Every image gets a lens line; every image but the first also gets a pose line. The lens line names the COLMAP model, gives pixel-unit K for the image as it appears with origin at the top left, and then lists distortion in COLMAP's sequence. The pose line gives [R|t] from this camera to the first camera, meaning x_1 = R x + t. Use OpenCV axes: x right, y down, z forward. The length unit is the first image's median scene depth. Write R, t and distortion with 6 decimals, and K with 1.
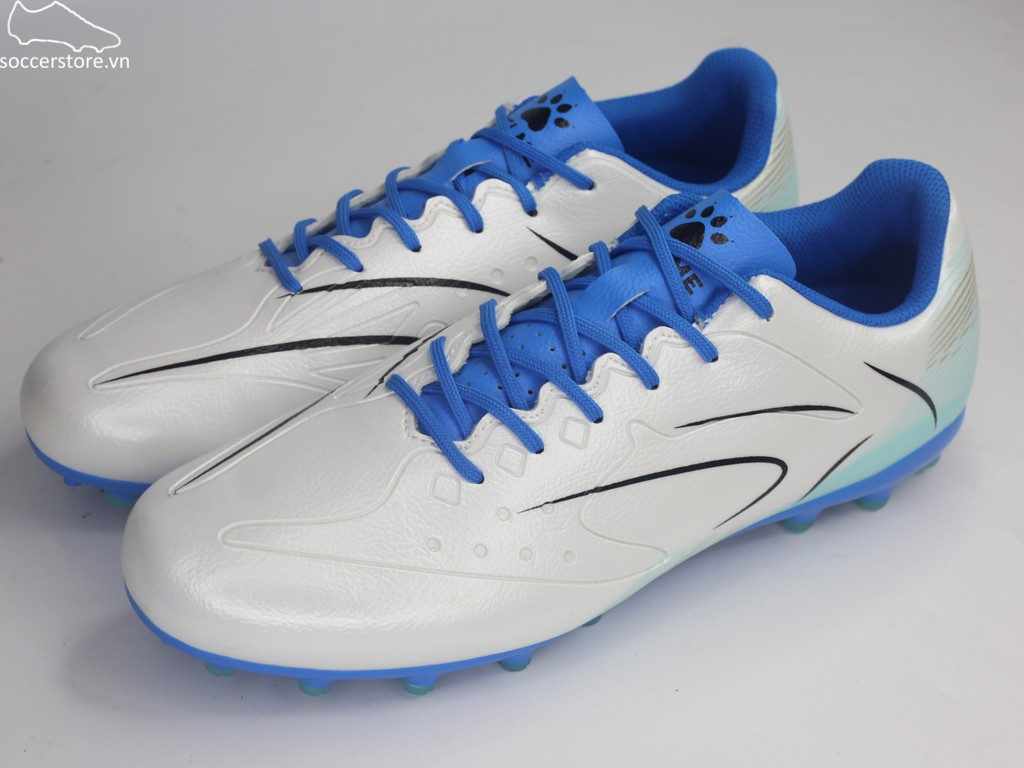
lens RADIAL K [[1737.7, 0, 512.0], [0, 1737.7, 384.0], [0, 0, 1]] dist [-0.139742, -0.121953]
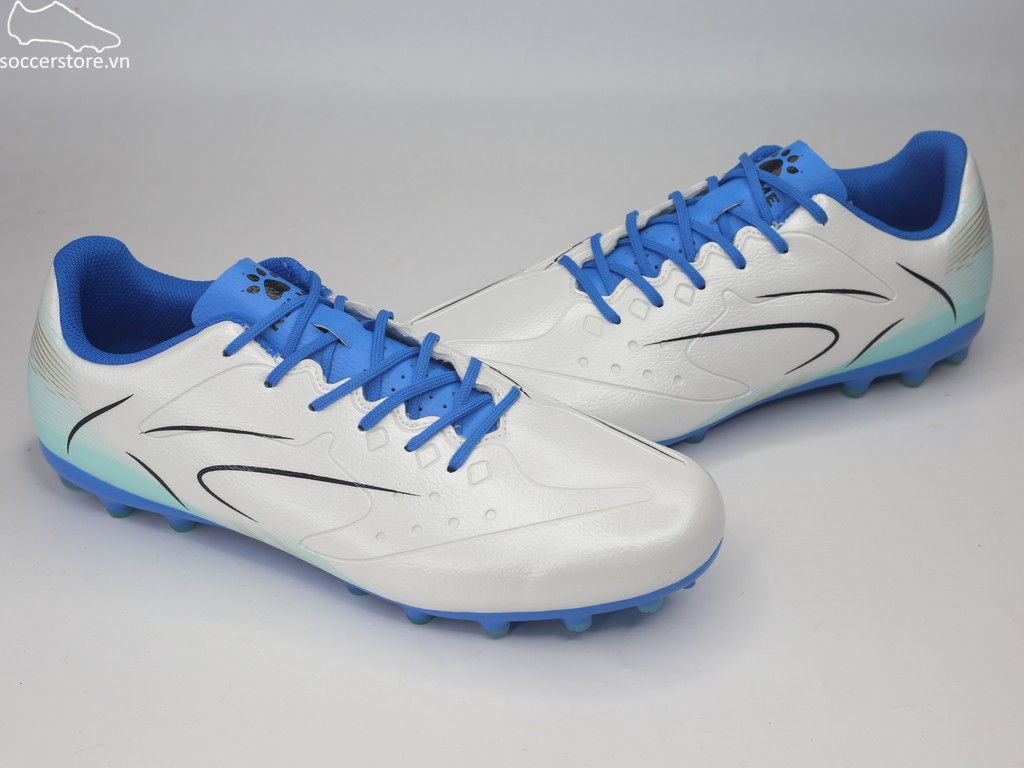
lens RADIAL K [[1737.7, 0, 512.0], [0, 1737.7, 384.0], [0, 0, 1]] dist [-0.139742, -0.121953]
pose [[0.989412, 0.037317, -0.140258, 0.096920], [-0.049939, 0.994905, -0.087582, 0.231401], [0.136275, 0.093659, 0.986234, -0.435154]]
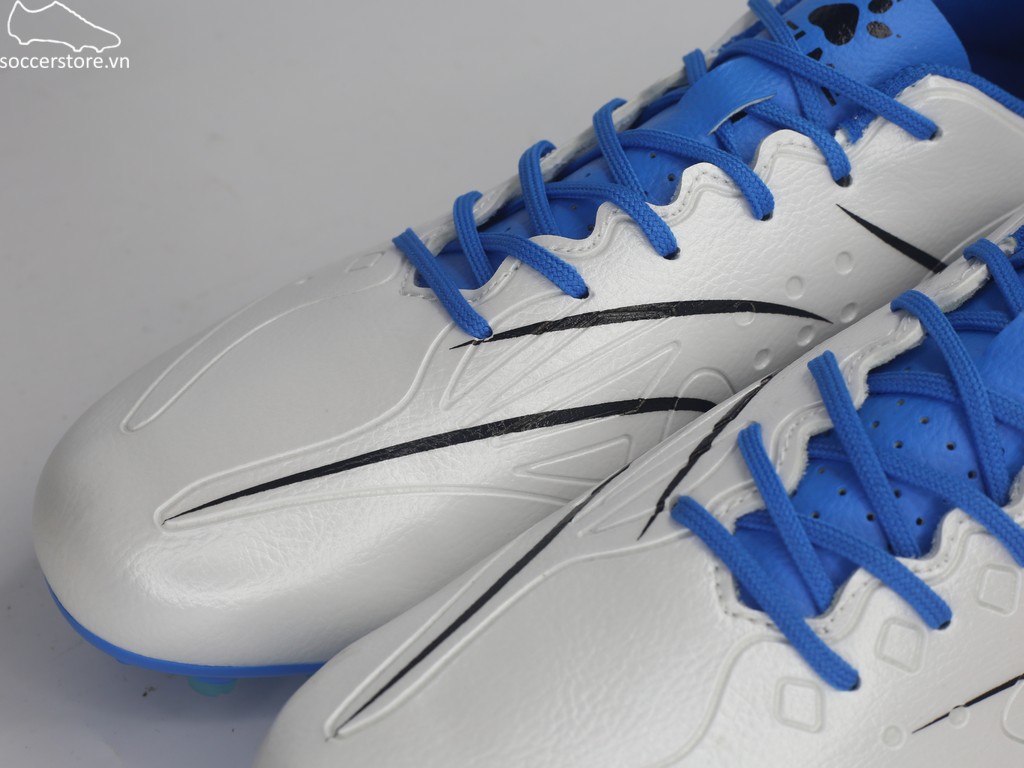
lens RADIAL K [[1737.7, 0, 512.0], [0, 1737.7, 384.0], [0, 0, 1]] dist [-0.139742, -0.121953]
pose [[0.997863, -0.048762, 0.043485, -0.149525], [0.042400, 0.989687, 0.136831, -0.126507], [-0.049708, -0.134695, 0.989639, 0.419470]]
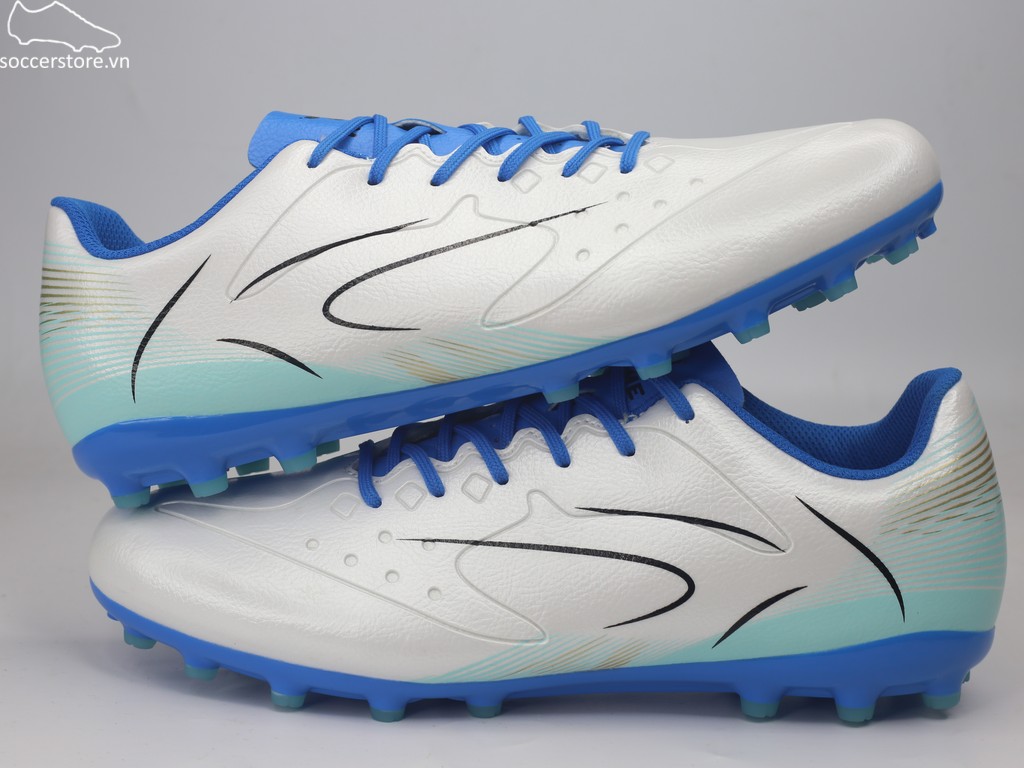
lens RADIAL K [[1737.7, 0, 512.0], [0, 1737.7, 384.0], [0, 0, 1]] dist [-0.139742, -0.121953]
pose [[0.849652, 0.056913, -0.524264, 0.585963], [-0.317024, 0.849578, -0.421559, 0.400540], [0.421411, 0.524383, 0.739889, 0.193845]]
